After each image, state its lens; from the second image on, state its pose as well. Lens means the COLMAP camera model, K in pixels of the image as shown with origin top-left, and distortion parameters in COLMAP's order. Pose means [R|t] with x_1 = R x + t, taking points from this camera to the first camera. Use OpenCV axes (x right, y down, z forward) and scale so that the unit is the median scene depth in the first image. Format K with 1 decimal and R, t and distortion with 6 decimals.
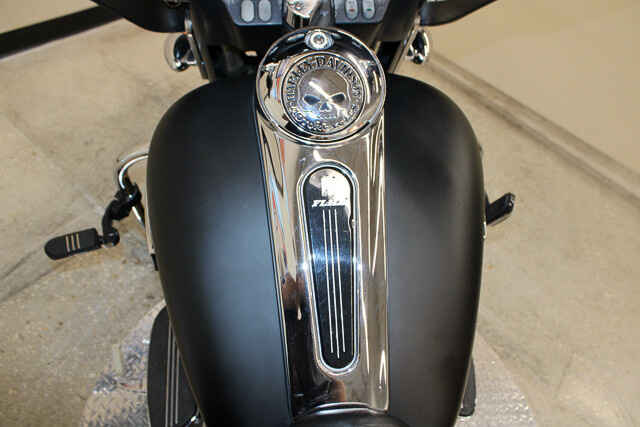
lens RADIAL K [[520.5, 0, 319.7], [0, 520.5, 219.4], [0, 0, 1]] dist [-0.152656, 0.119860]
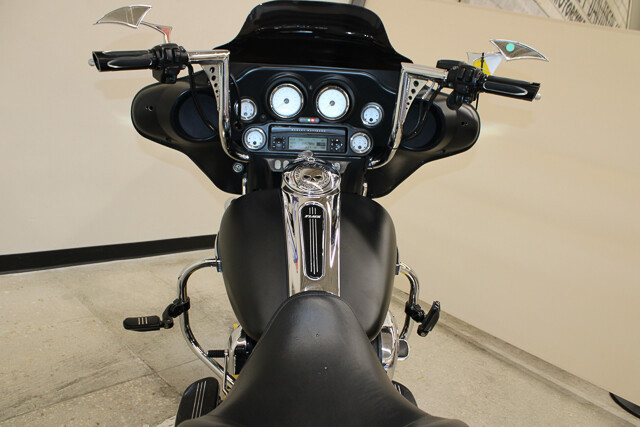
lens RADIAL K [[520.5, 0, 321.6], [0, 520.5, 218.5], [0, 0, 1]] dist [-0.152656, 0.119860]
pose [[0.999592, 0.027545, -0.007497, 0.024421], [-0.027058, 0.830457, -0.556425, 0.403699], [-0.009101, 0.556401, 0.830864, -0.268666]]
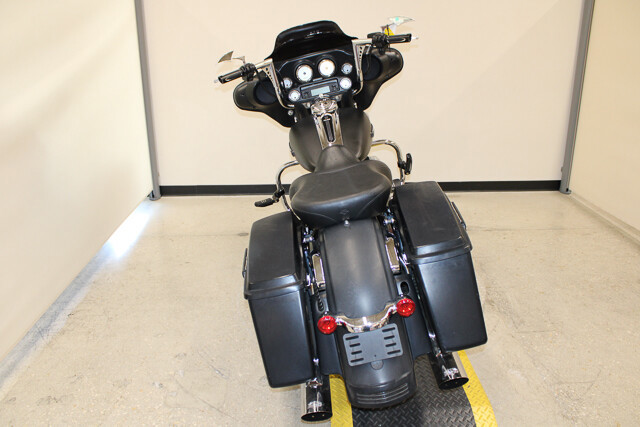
lens RADIAL K [[520.5, 0, 318.3], [0, 520.5, 215.6], [0, 0, 1]] dist [-0.152656, 0.119860]
pose [[0.963097, -0.216803, -0.159498, 0.180382], [0.108394, 0.854837, -0.507448, 1.099861], [0.246362, 0.471433, 0.846792, -0.933355]]
